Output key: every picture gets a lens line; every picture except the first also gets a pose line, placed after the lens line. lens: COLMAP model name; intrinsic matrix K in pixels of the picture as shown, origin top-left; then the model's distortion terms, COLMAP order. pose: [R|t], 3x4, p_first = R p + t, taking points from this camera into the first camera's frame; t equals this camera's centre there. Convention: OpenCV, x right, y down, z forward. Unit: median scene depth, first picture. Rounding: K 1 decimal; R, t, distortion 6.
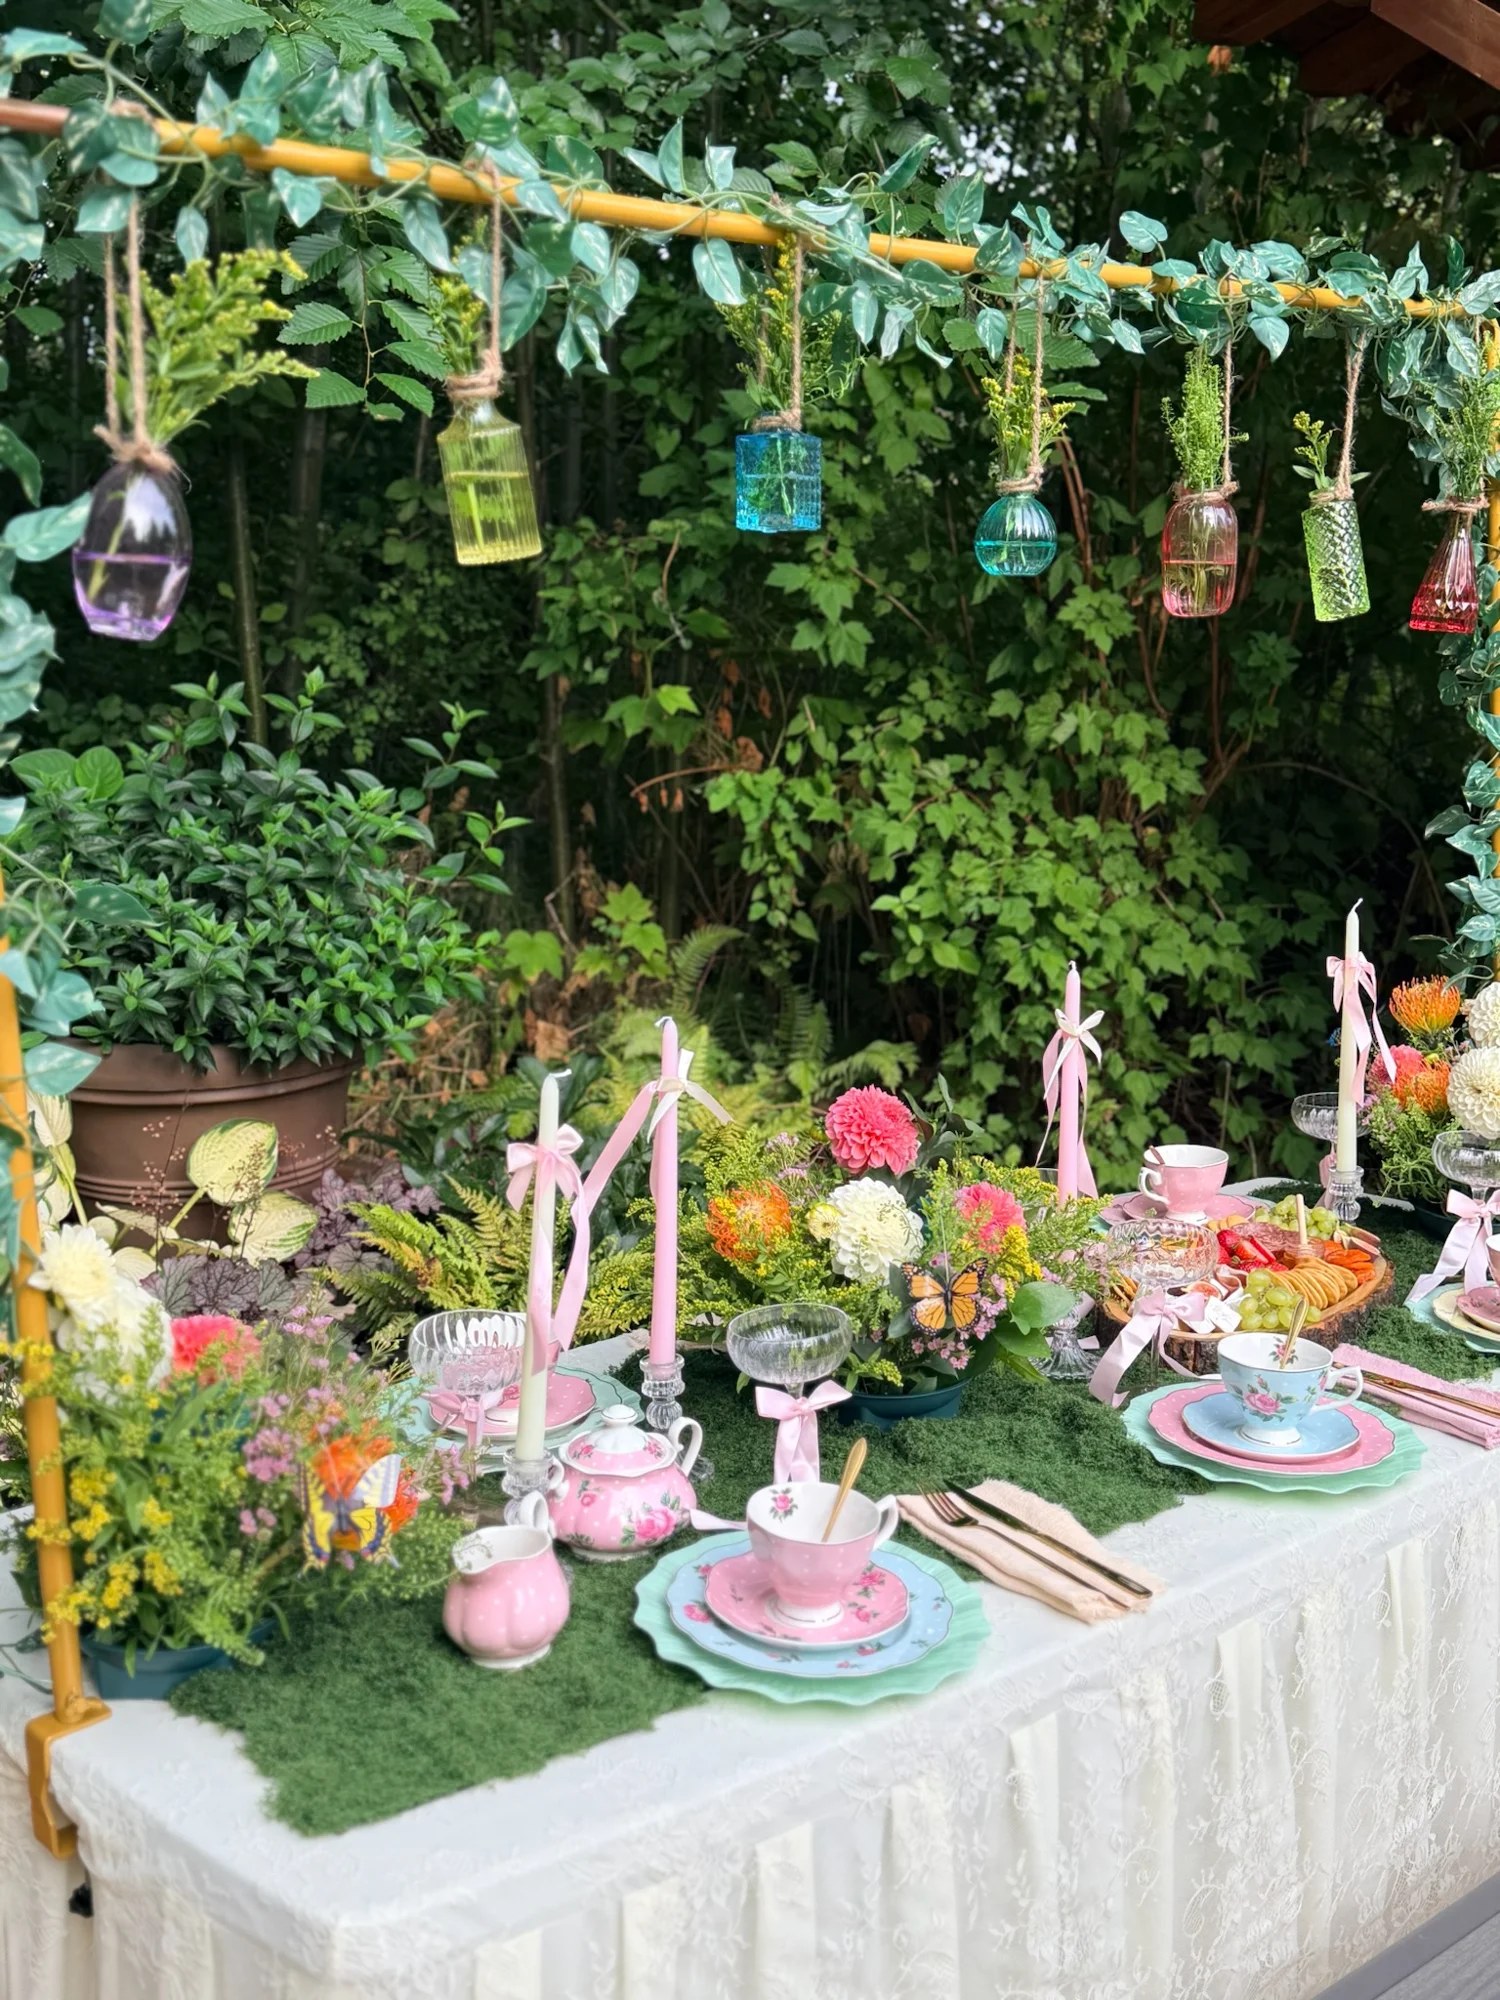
lens RADIAL K [[2219.5, 0, 741.9], [0, 2219.5, 1006.4], [0, 0, 1]] dist [0.192077, -0.388008]
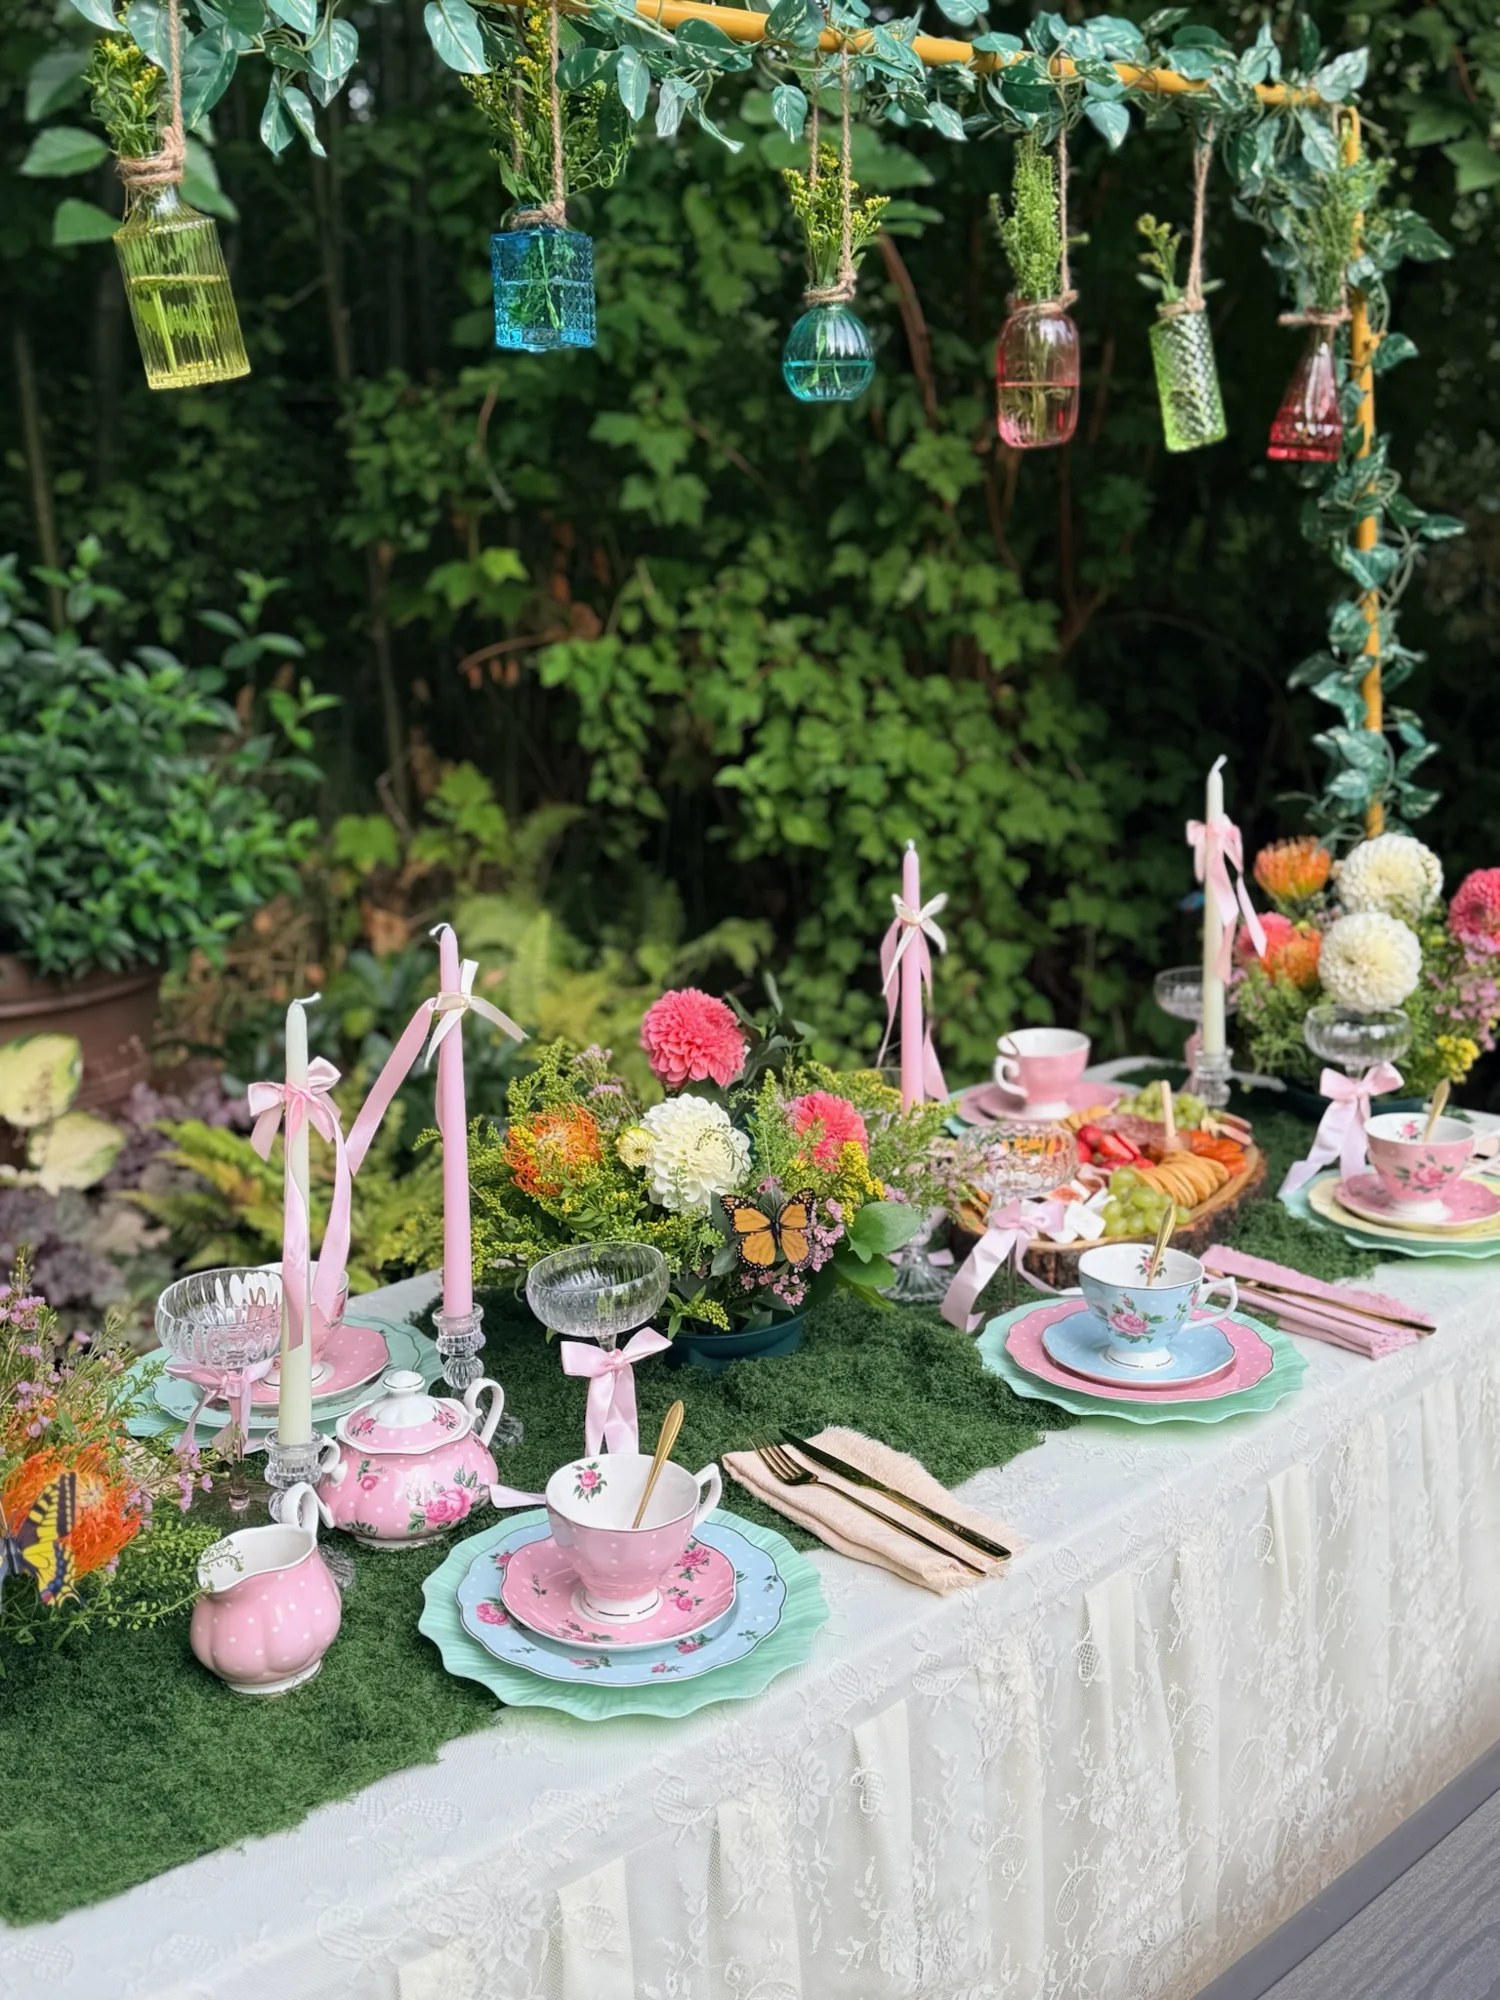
lens RADIAL K [[2216.8, 0, 733.6], [0, 2216.8, 1004.4], [0, 0, 1]] dist [0.201675, -0.435005]
pose [[0.997865, -0.039497, 0.052009, 0.015977], [0.036502, 0.997688, 0.057327, -0.004609], [-0.054153, -0.055306, 0.997000, 0.061139]]
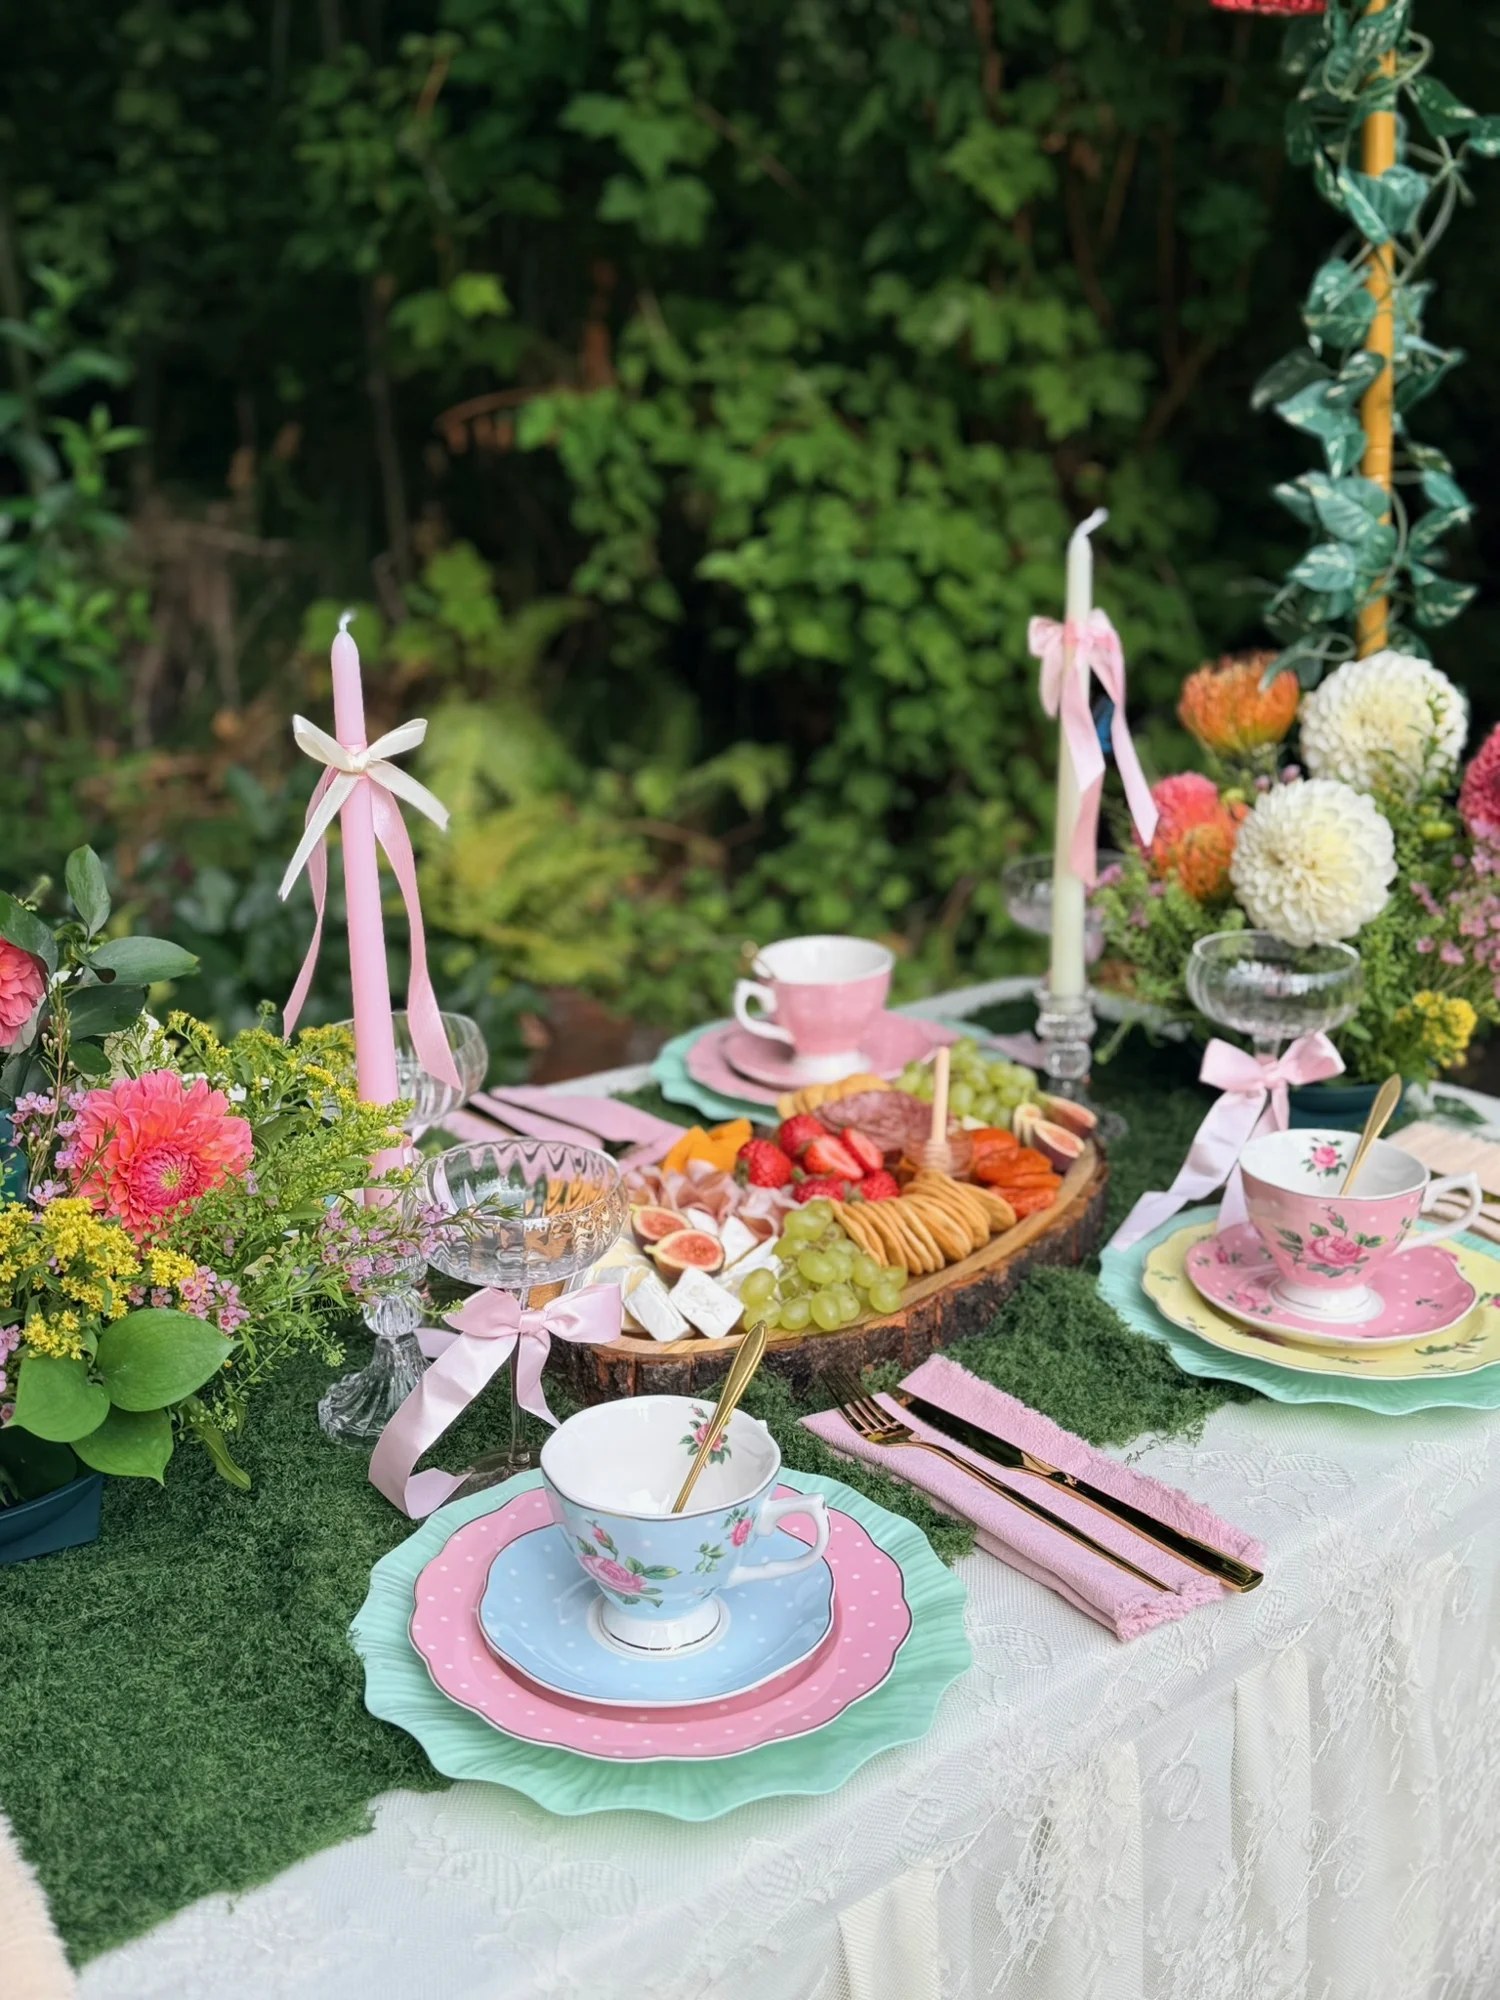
lens RADIAL K [[2214.3, 0, 750.0], [0, 2214.3, 1000.0], [0, 0, 1]] dist [0.201951, -0.462557]
pose [[0.998942, 0.007992, -0.045287, 0.143453], [-0.001853, 0.990979, 0.134006, -0.001561], [0.045950, -0.133780, 0.989945, 0.286417]]
